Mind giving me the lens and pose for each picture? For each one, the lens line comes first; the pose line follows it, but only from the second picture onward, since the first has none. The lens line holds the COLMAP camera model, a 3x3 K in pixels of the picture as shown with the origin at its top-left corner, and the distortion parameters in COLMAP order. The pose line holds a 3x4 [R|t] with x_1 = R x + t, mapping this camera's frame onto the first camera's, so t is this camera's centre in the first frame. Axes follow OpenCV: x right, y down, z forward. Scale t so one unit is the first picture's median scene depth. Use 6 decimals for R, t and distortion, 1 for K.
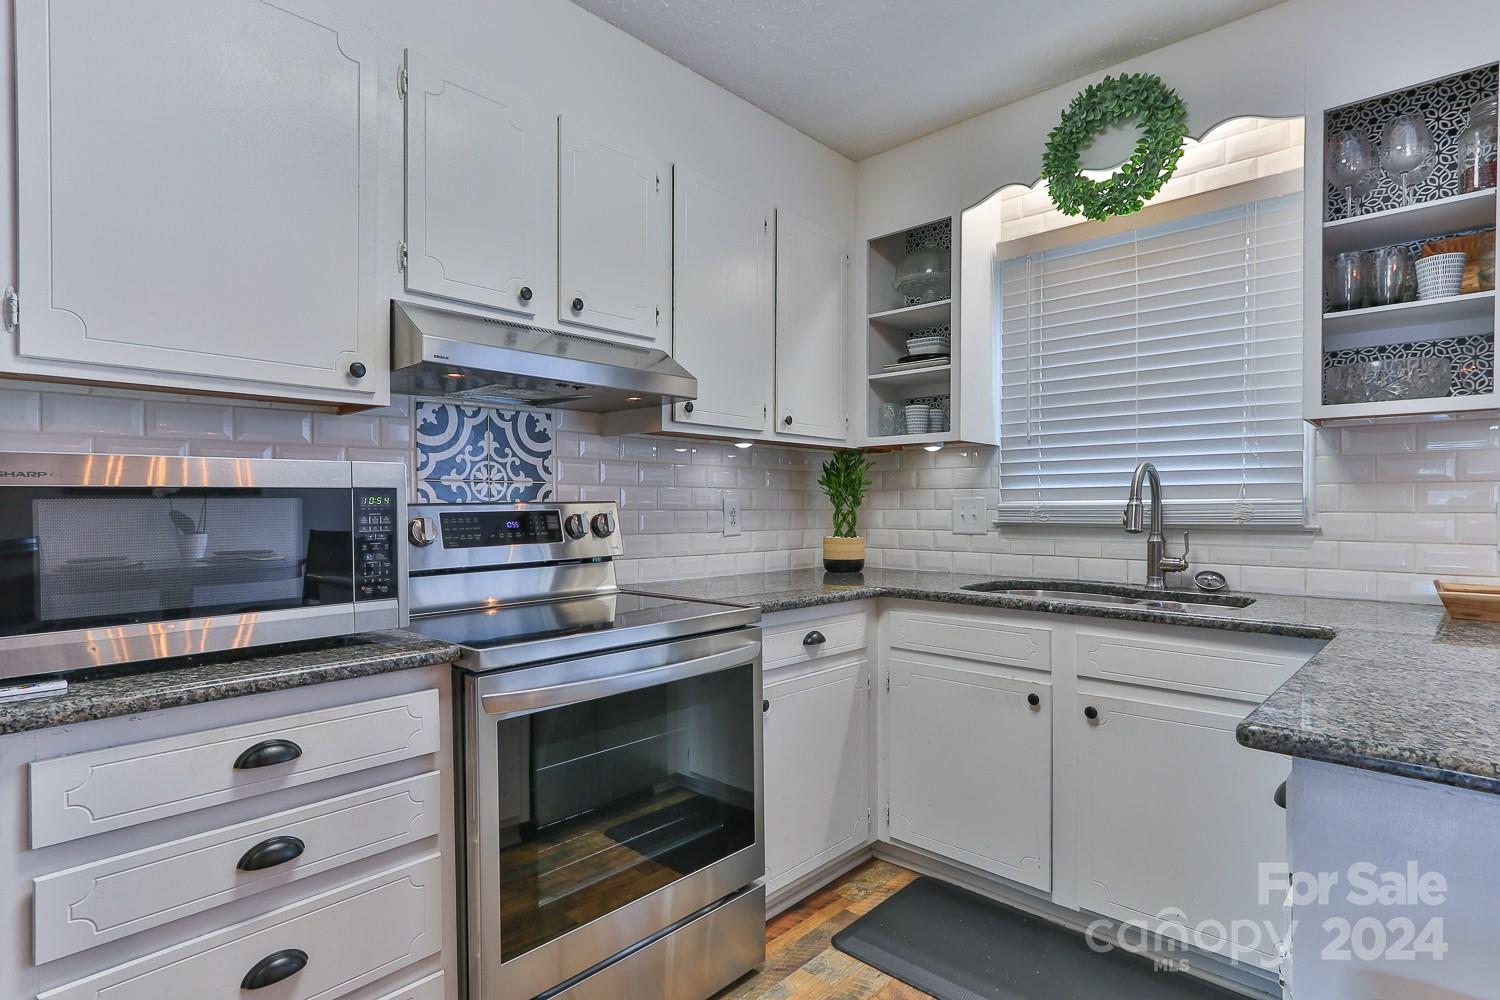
lens RADIAL K [[759.4, 0, 746.6], [0, 759.4, 505.7], [0, 0, 1]] dist [0.005567, 0.000769]
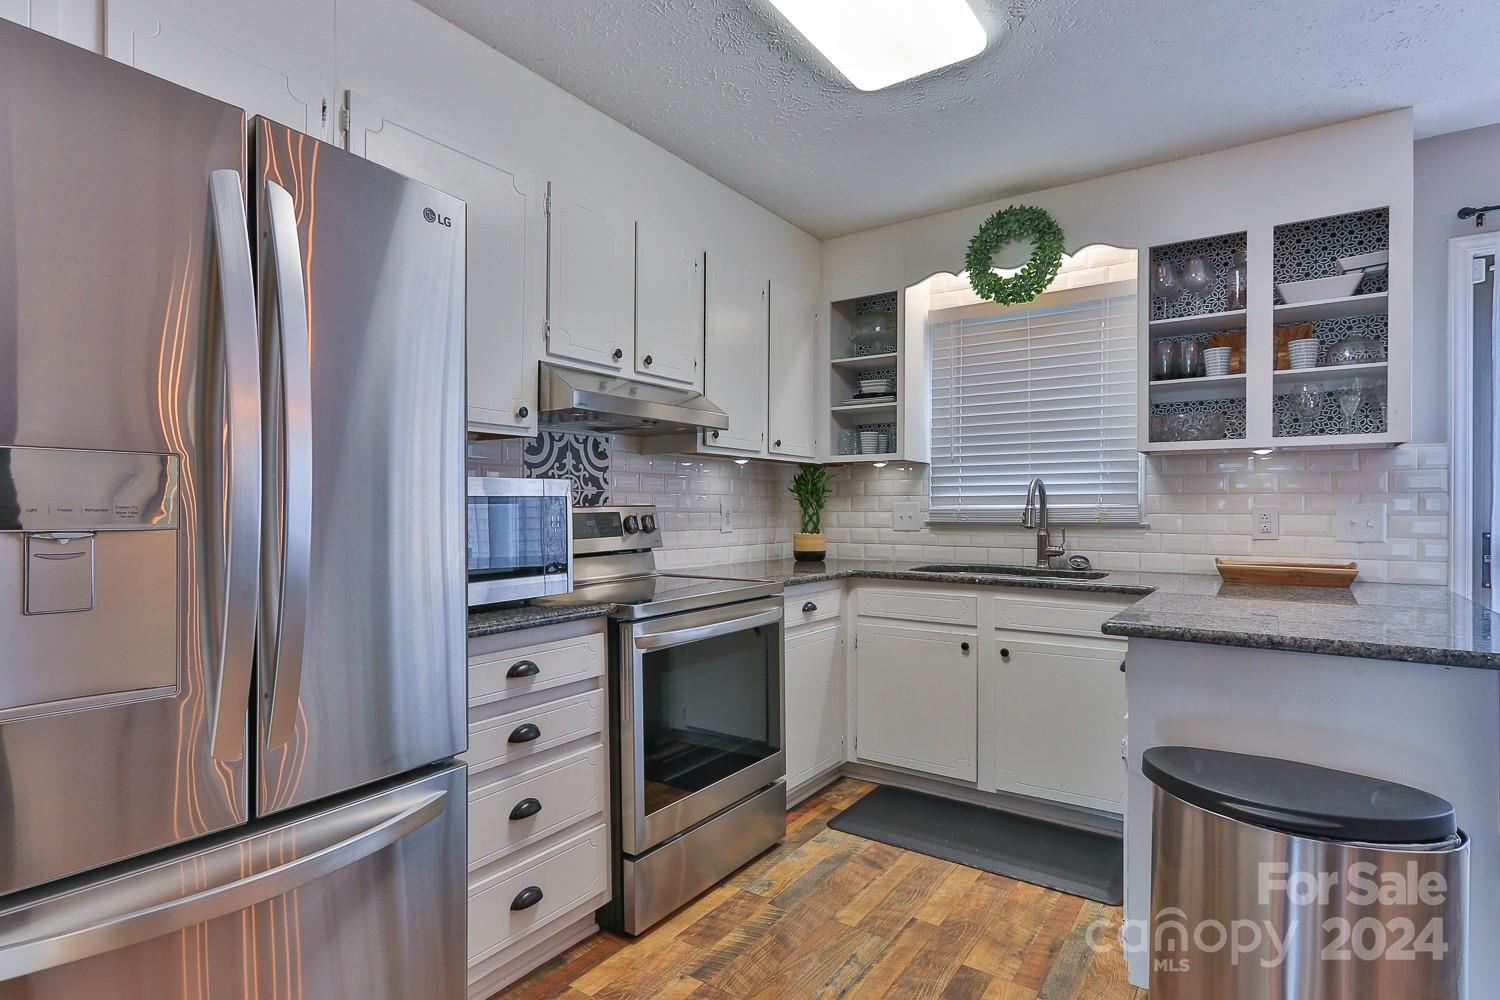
lens RADIAL K [[750.3, 0, 750.4], [0, 750.3, 502.2], [0, 0, 1]] dist [0.002390, 0.000675]
pose [[0.989183, 0.002588, 0.146662, -0.211508], [-0.001385, 0.999965, -0.008304, -0.000791], [-0.146679, 0.008011, 0.989152, -0.307731]]
